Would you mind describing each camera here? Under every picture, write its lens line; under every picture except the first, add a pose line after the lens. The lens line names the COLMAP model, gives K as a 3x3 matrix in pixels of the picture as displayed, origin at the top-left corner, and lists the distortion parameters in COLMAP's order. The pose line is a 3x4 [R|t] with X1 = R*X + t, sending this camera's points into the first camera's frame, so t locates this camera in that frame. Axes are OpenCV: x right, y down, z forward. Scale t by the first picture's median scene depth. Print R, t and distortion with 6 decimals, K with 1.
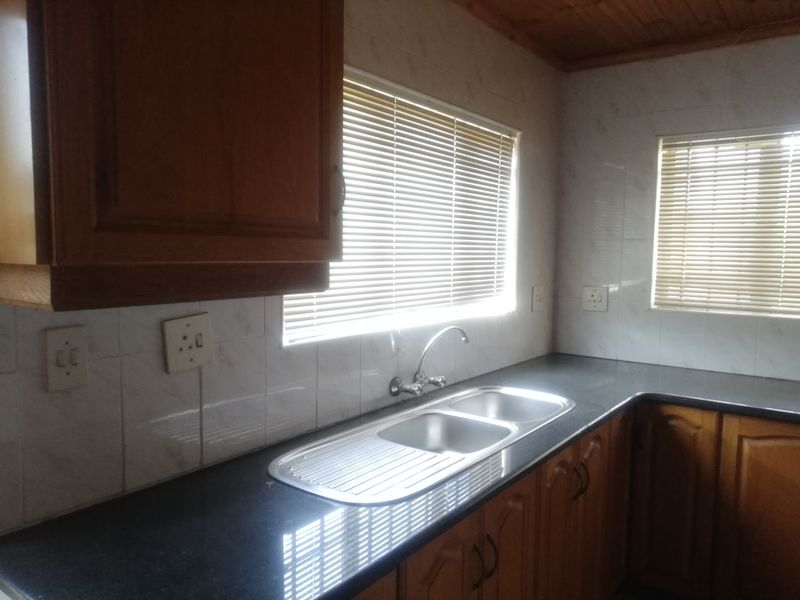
lens RADIAL K [[619.6, 0, 400.0], [0, 619.6, 300.0], [0, 0, 1]] dist [0.118348, -0.130726]
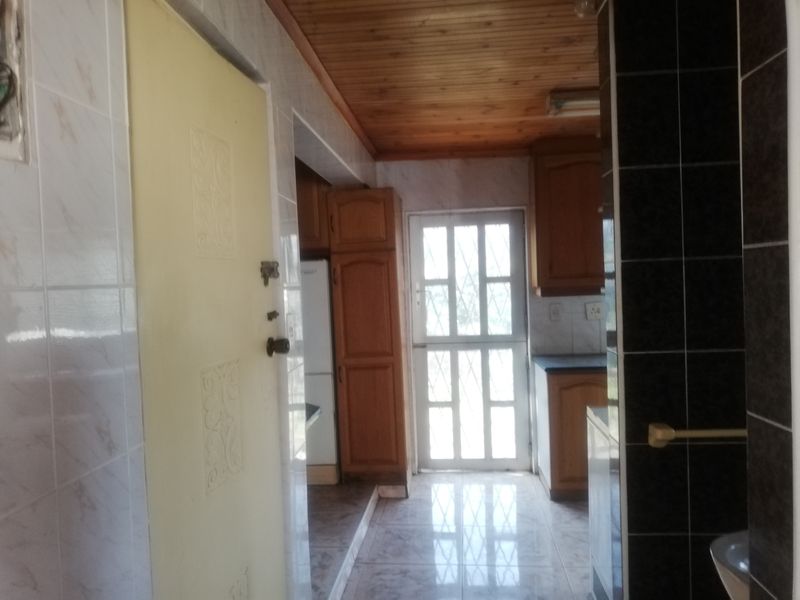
lens RADIAL K [[619.6, 0, 400.0], [0, 619.6, 300.0], [0, 0, 1]] dist [0.118348, -0.130726]
pose [[0.515476, -0.014189, -0.856786, 2.104419], [-0.028783, 0.999012, -0.033862, 0.167289], [0.856420, 0.042116, 0.514559, -1.654339]]
